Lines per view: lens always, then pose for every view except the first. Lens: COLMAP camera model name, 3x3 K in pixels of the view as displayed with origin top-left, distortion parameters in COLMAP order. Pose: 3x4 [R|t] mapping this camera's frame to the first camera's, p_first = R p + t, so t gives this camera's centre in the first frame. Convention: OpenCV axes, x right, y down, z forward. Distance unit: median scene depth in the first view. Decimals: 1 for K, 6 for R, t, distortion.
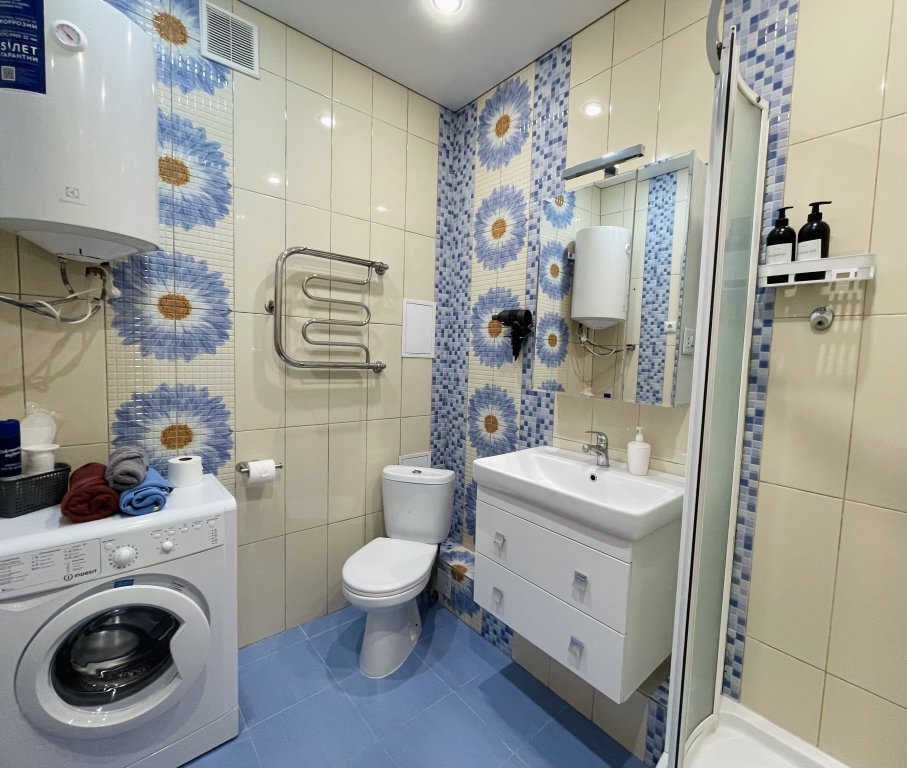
lens RADIAL K [[416.7, 0, 472.5], [0, 416.7, 383.6], [0, 0, 1]] dist [-0.003009, -0.000808]
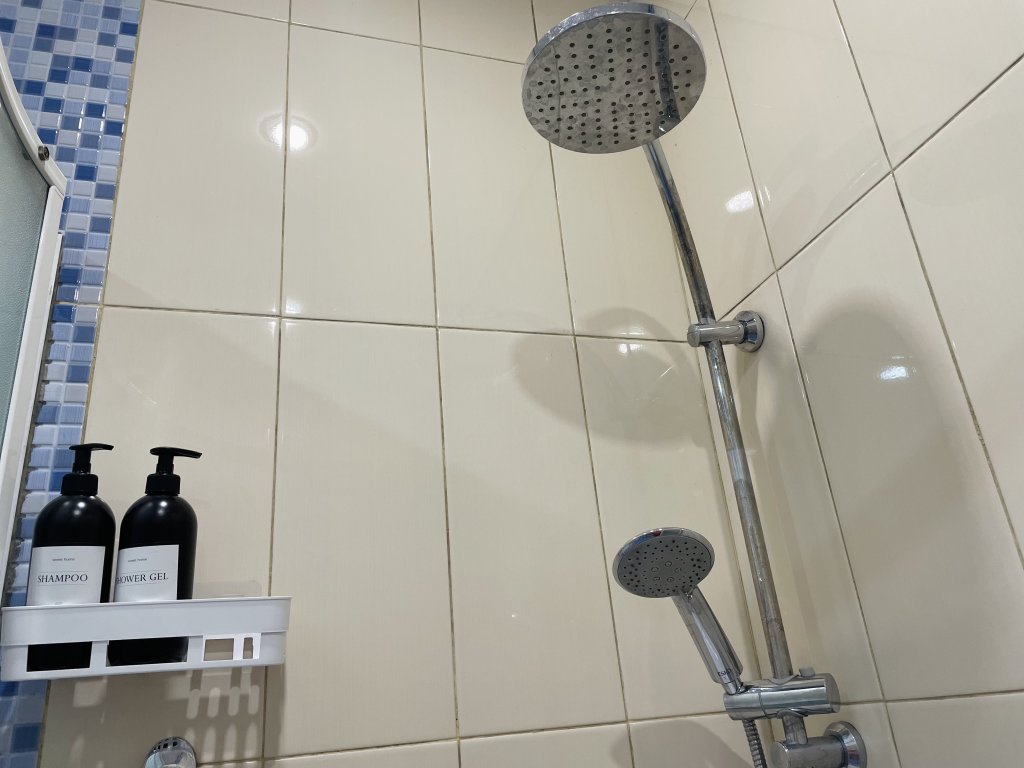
lens RADIAL K [[782.0, 0, 512.0], [0, 782.0, 384.0], [0, 0, 1]] dist [-0.002892, -0.010914]
pose [[0.408959, 0.292861, 0.864283, 0.312945], [0.164028, 0.908088, -0.385319, -0.157709], [-0.897690, 0.299346, 0.323333, 0.452297]]
